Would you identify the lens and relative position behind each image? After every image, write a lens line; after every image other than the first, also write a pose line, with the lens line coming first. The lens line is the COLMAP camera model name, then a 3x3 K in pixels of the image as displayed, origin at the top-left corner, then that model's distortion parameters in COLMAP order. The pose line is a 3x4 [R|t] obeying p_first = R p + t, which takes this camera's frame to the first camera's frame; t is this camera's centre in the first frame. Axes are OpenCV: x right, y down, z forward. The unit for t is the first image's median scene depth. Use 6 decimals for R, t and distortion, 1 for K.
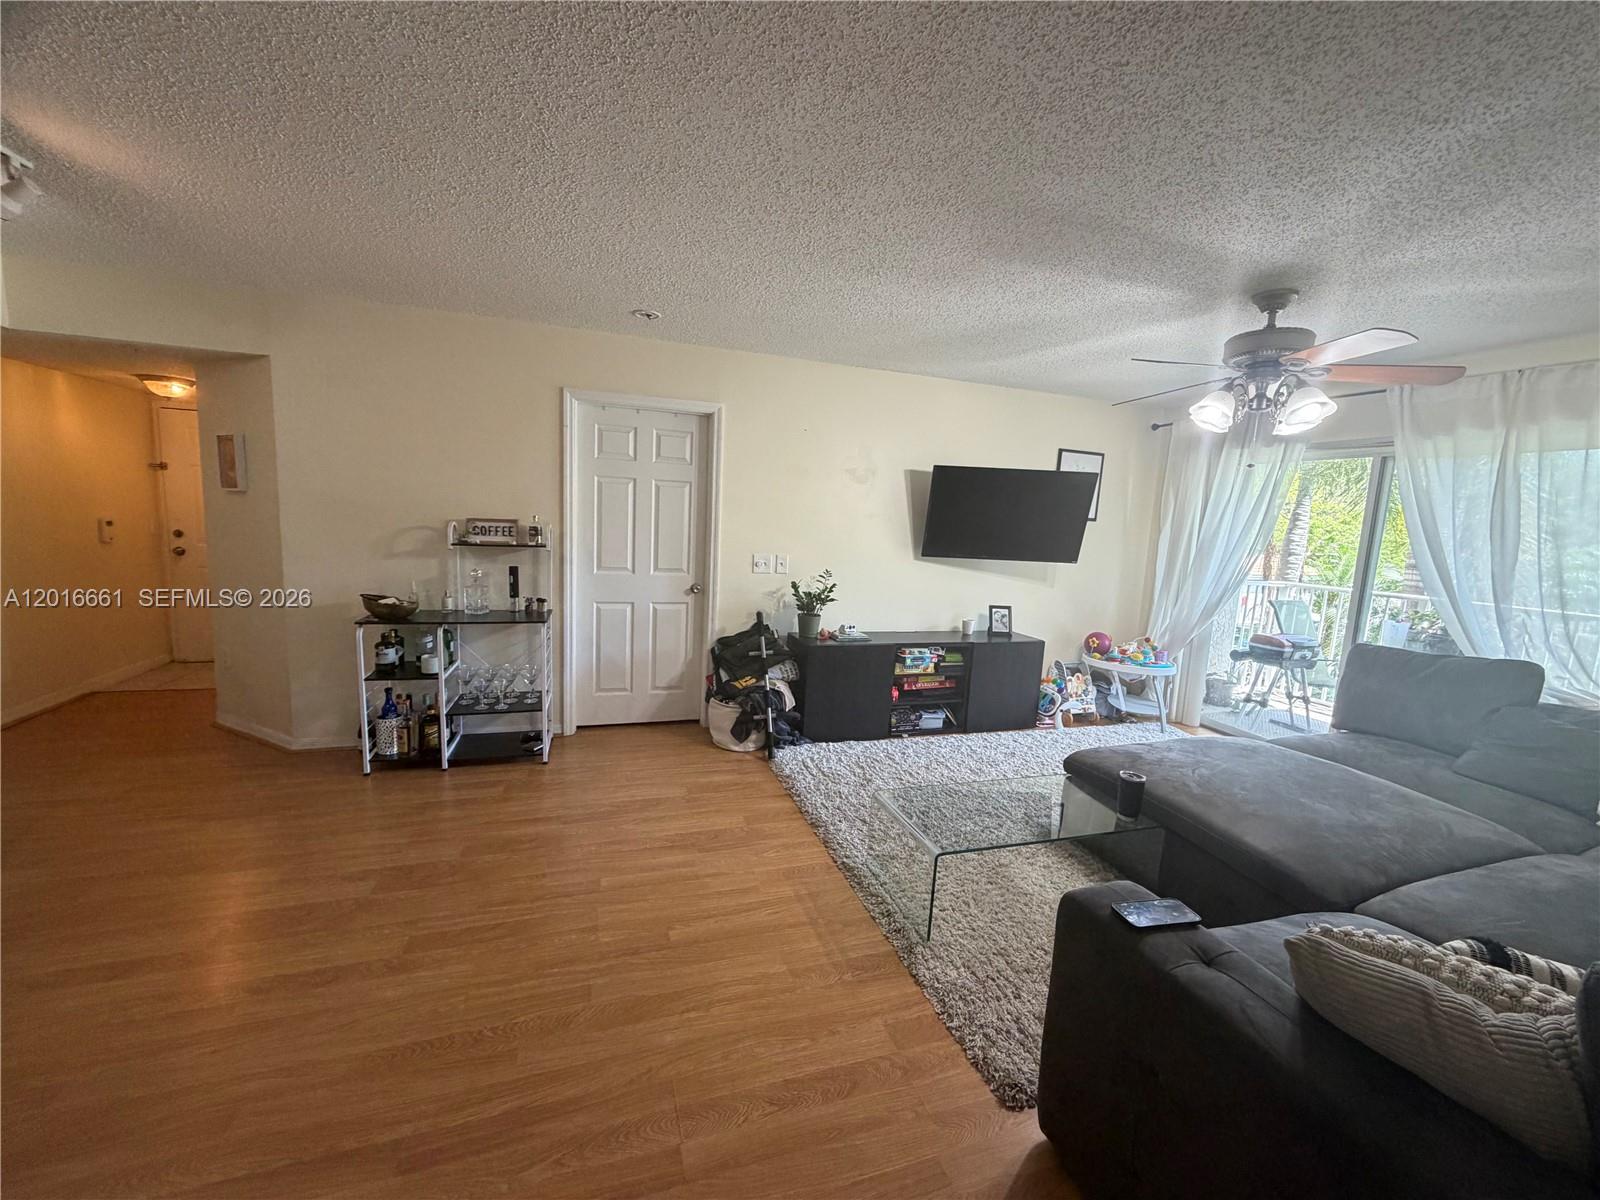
lens RADIAL K [[643.4, 0, 800.0], [0, 643.4, 600.0], [0, 0, 1]] dist [-0.000539, -0.000056]
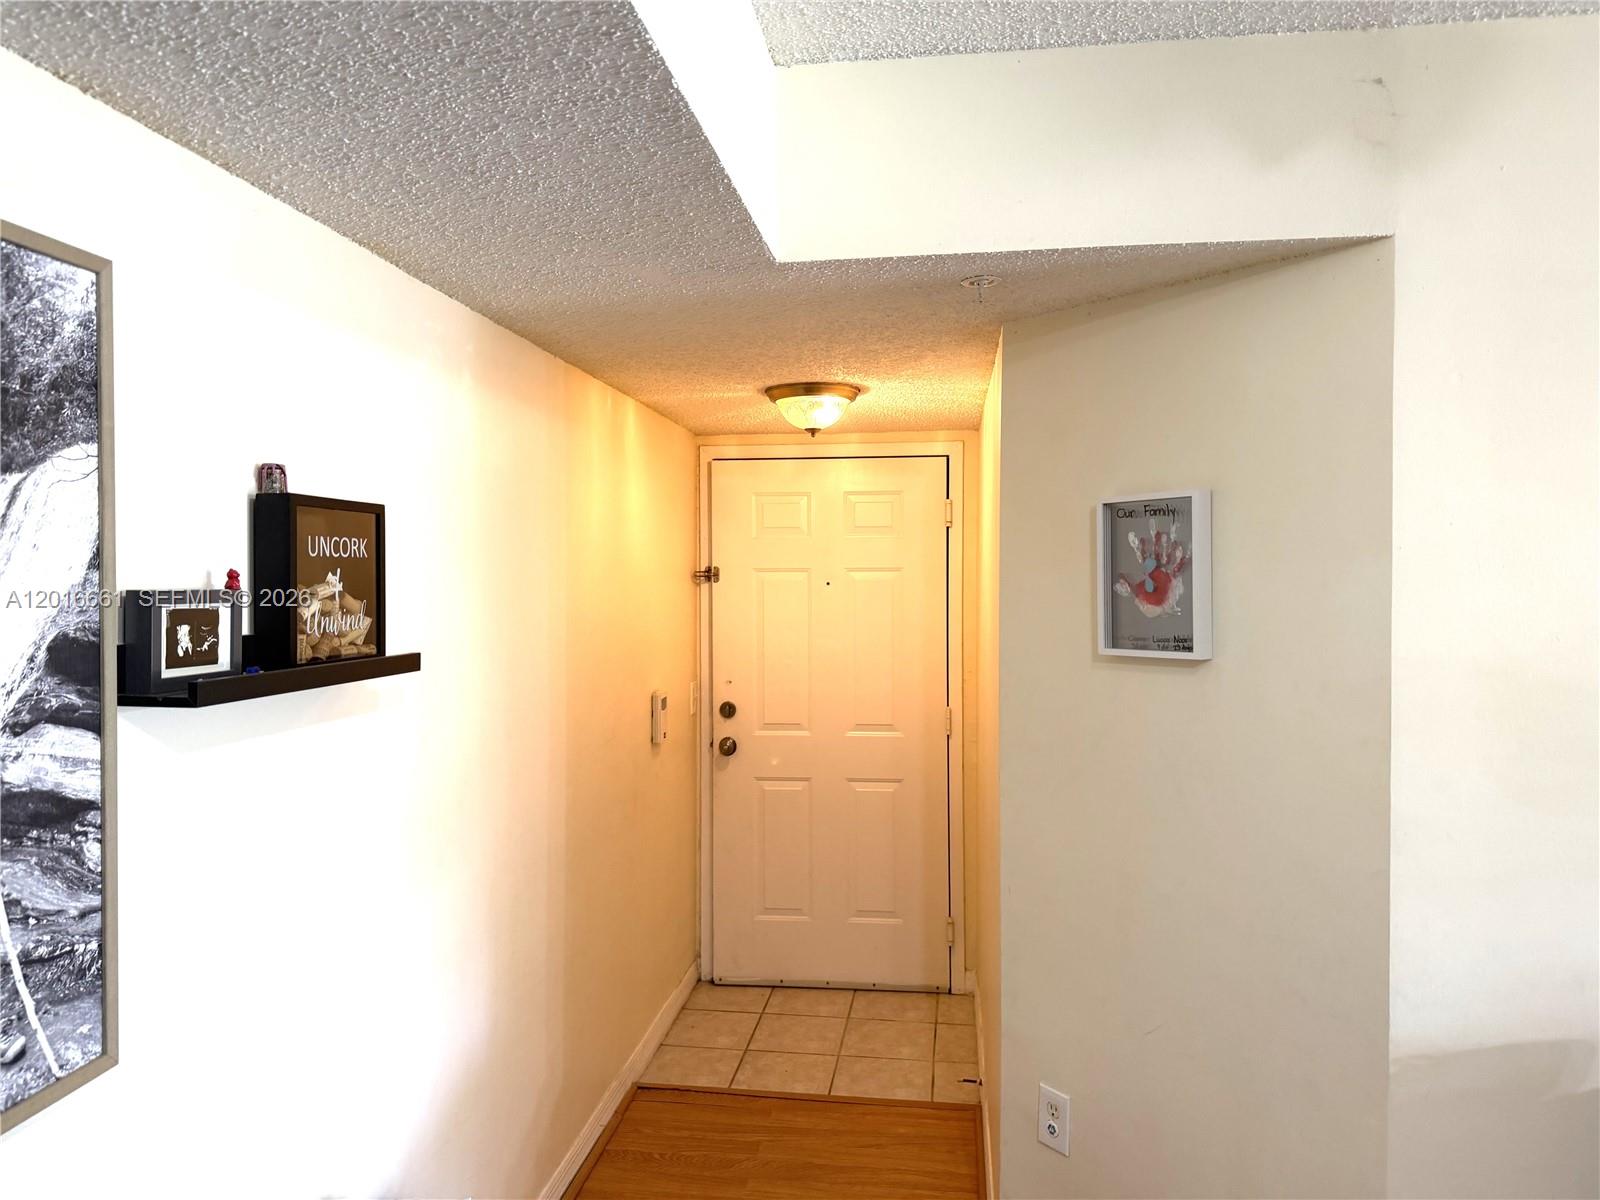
lens RADIAL K [[1116.3, 0, 800.0], [0, 1116.3, 600.0], [0, 0, 1]] dist [0.000000, -0.000152]
pose [[0.894759, -0.035642, -0.445126, -0.714348], [-0.019555, 0.992726, -0.118798, -0.114849], [0.446122, 0.115000, 0.887553, 0.351404]]
